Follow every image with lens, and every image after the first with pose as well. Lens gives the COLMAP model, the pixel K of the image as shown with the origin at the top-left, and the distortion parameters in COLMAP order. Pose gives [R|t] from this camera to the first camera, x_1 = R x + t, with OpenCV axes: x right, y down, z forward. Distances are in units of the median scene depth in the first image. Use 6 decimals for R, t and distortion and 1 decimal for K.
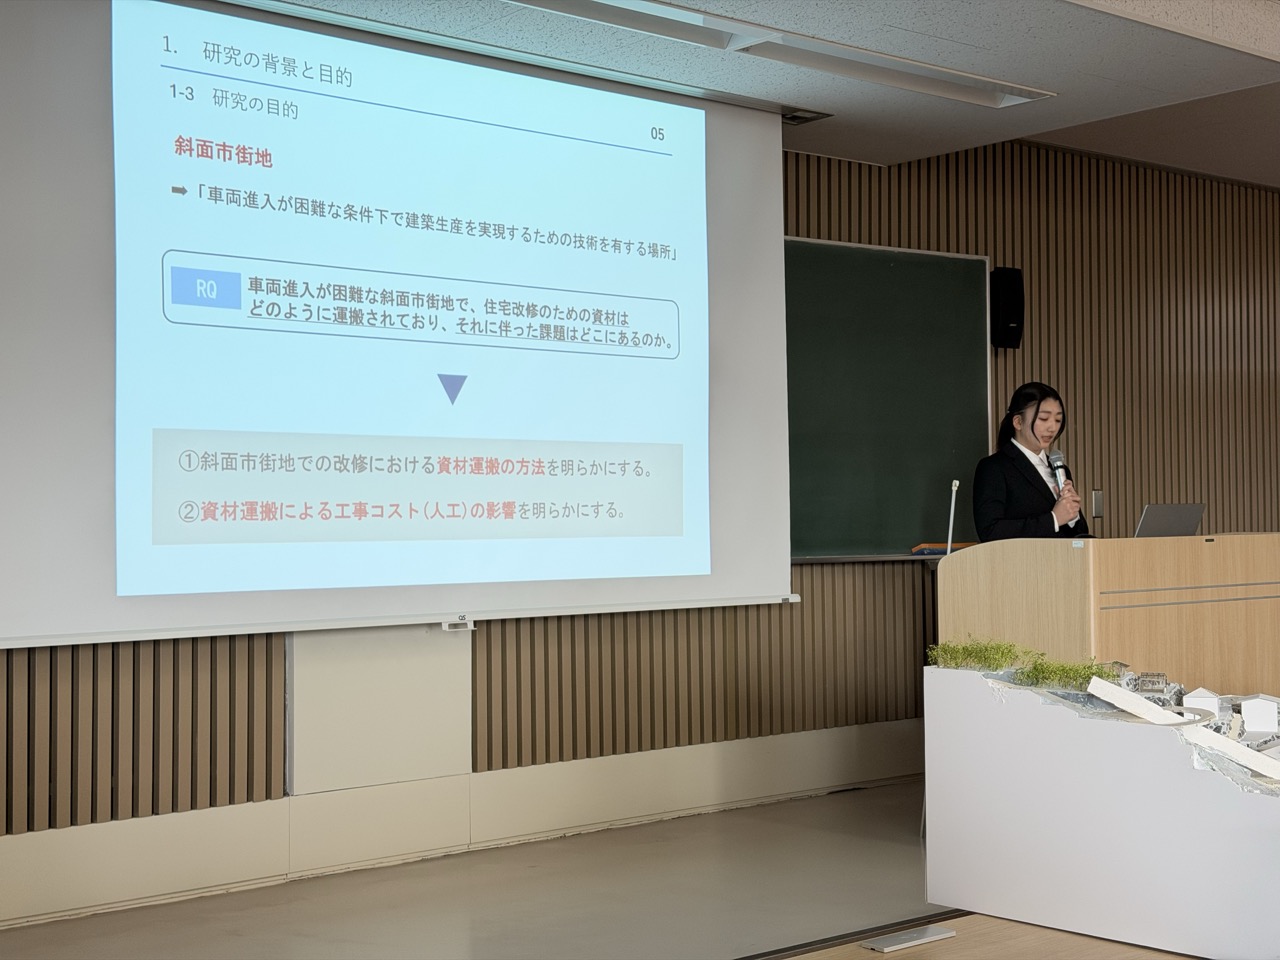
lens RADIAL K [[1827.9, 0, 643.4], [0, 1827.9, 477.2], [0, 0, 1]] dist [0.132853, 0.000000]
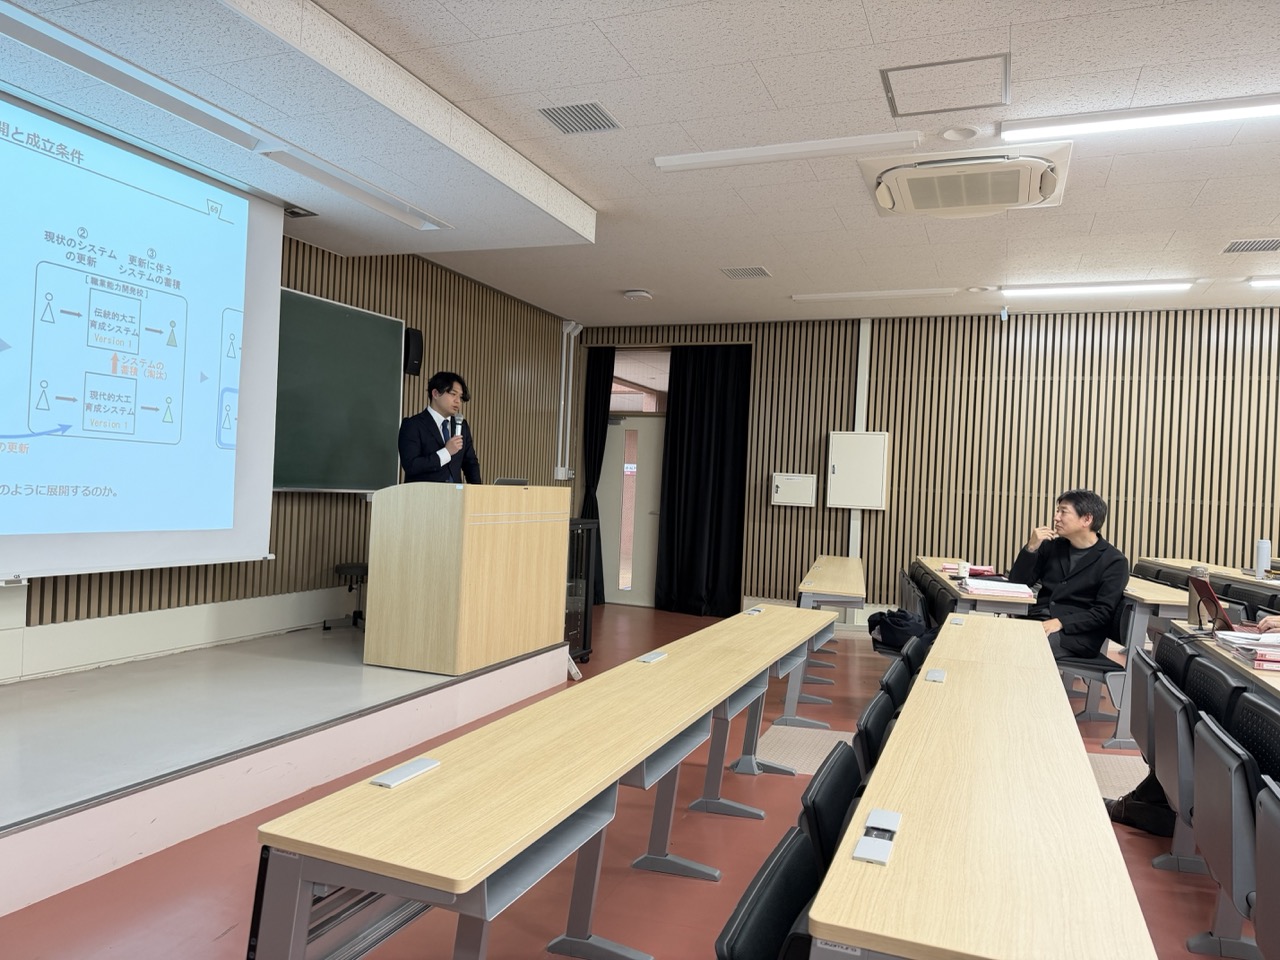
lens RADIAL K [[919.0, 0, 674.3], [0, 919.0, 489.6], [0, 0, 1]] dist [0.015138, -0.037176]
pose [[0.869517, 0.049952, 0.491370, -0.010967], [-0.065589, 0.997739, 0.014637, 0.012096], [-0.489528, -0.044955, 0.870828, 0.142386]]
